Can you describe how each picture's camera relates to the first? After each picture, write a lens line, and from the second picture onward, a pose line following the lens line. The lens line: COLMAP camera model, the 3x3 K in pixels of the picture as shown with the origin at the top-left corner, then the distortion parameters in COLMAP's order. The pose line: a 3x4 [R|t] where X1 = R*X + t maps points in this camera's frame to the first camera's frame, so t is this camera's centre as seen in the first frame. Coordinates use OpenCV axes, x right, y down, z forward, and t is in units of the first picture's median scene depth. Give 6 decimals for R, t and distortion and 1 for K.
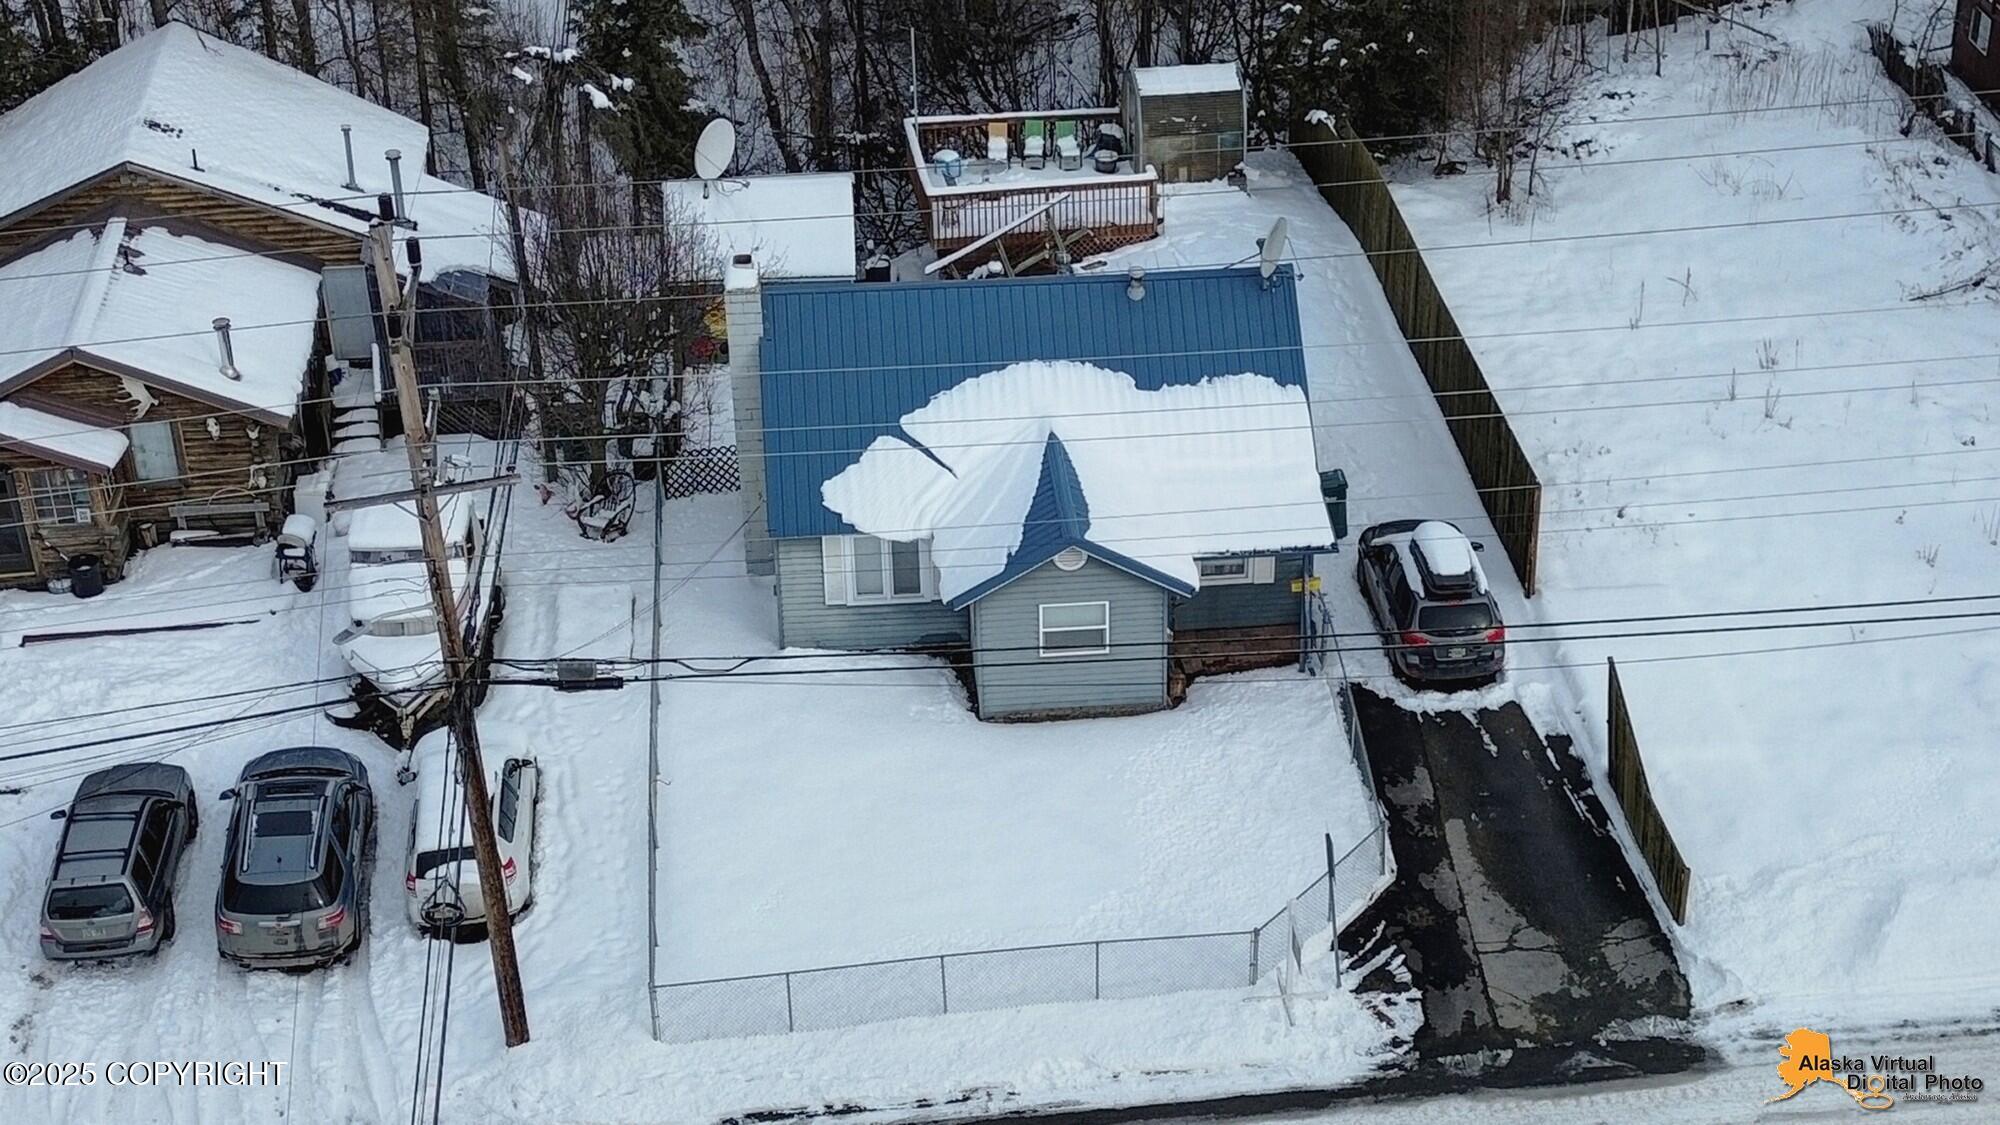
lens RADIAL K [[3036.0, 0, 1113.0], [0, 3036.0, 642.0], [0, 0, 1]] dist [0.133326, -0.152757]
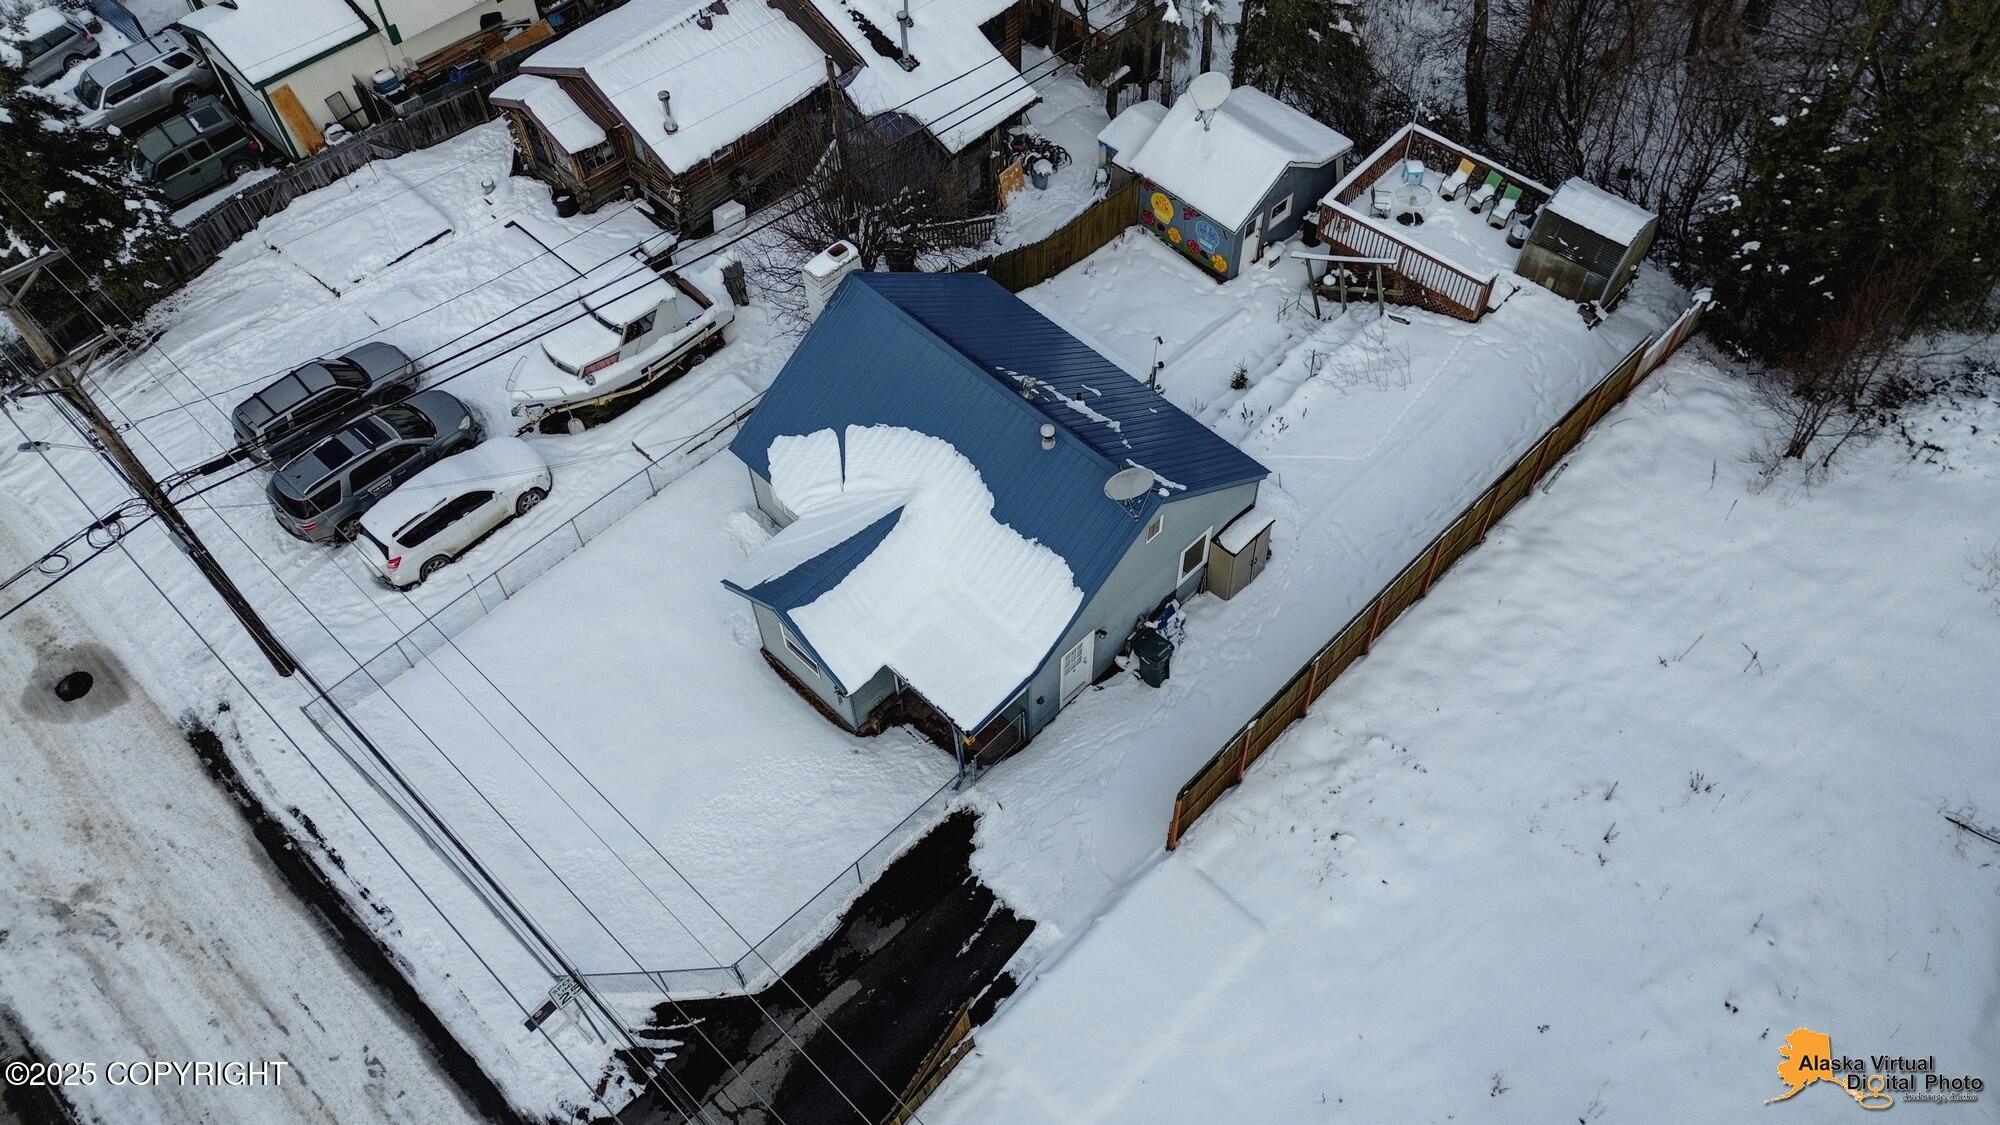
lens RADIAL K [[1511.4, 0, 1037.7], [0, 1511.4, 527.1], [0, 0, 1]] dist [0.079147, -0.078097]
pose [[0.639290, 0.612965, -0.464309, 0.310843], [-0.402162, 0.781164, 0.477544, -0.383449], [0.655419, -0.118562, 0.745901, 0.568780]]
